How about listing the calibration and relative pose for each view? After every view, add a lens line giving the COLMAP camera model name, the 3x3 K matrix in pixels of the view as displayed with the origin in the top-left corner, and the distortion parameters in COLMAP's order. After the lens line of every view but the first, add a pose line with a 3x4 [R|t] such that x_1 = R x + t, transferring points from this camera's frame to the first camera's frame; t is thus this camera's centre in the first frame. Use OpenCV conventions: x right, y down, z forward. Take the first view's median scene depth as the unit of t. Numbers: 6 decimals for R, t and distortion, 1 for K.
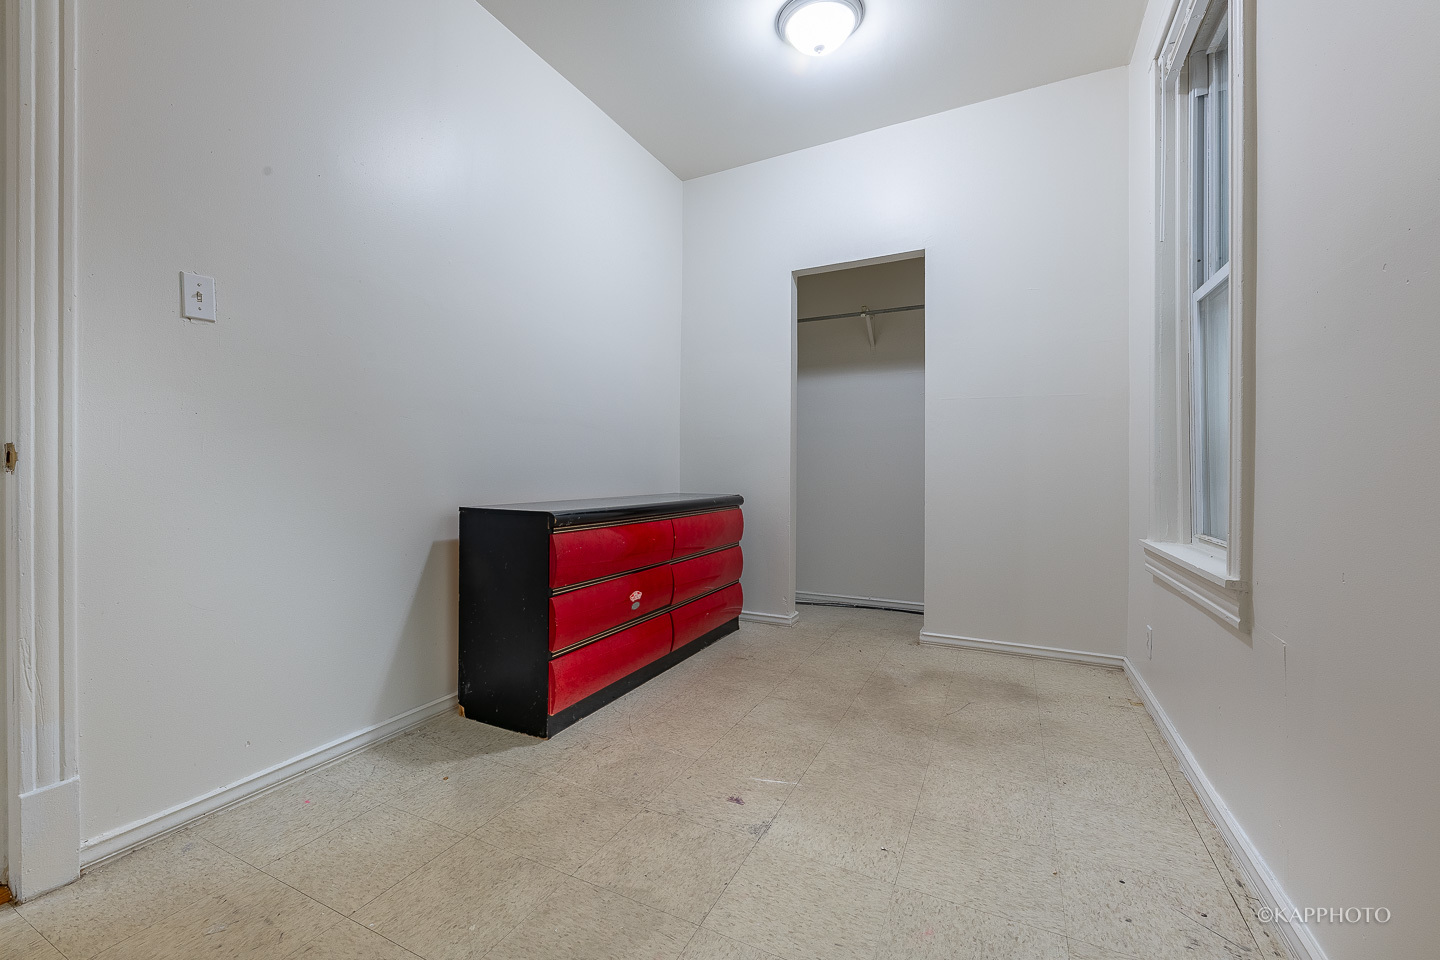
lens RADIAL K [[590.5, 0, 716.6], [0, 590.5, 472.4], [0, 0, 1]] dist [0.004197, -0.001507]
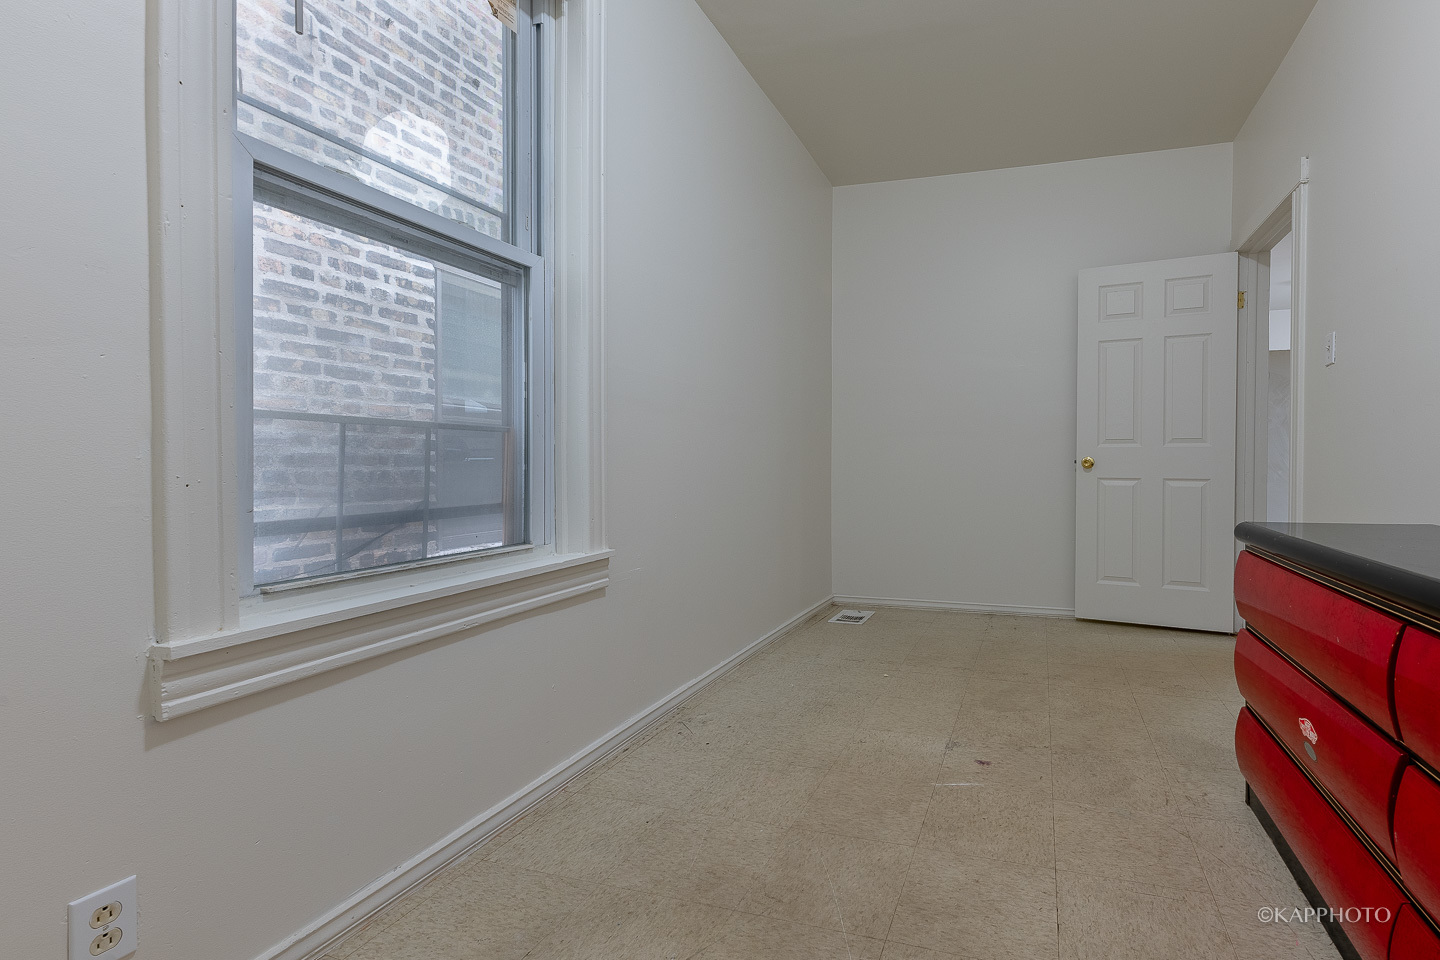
lens RADIAL K [[590.5, 0, 722.2], [0, 590.5, 471.2], [0, 0, 1]] dist [0.004197, -0.001507]
pose [[-0.998343, 0.000833, 0.057544, 0.498387], [0.001788, 0.999862, 0.016545, -0.043815], [-0.057523, 0.016620, -0.998206, 2.269404]]
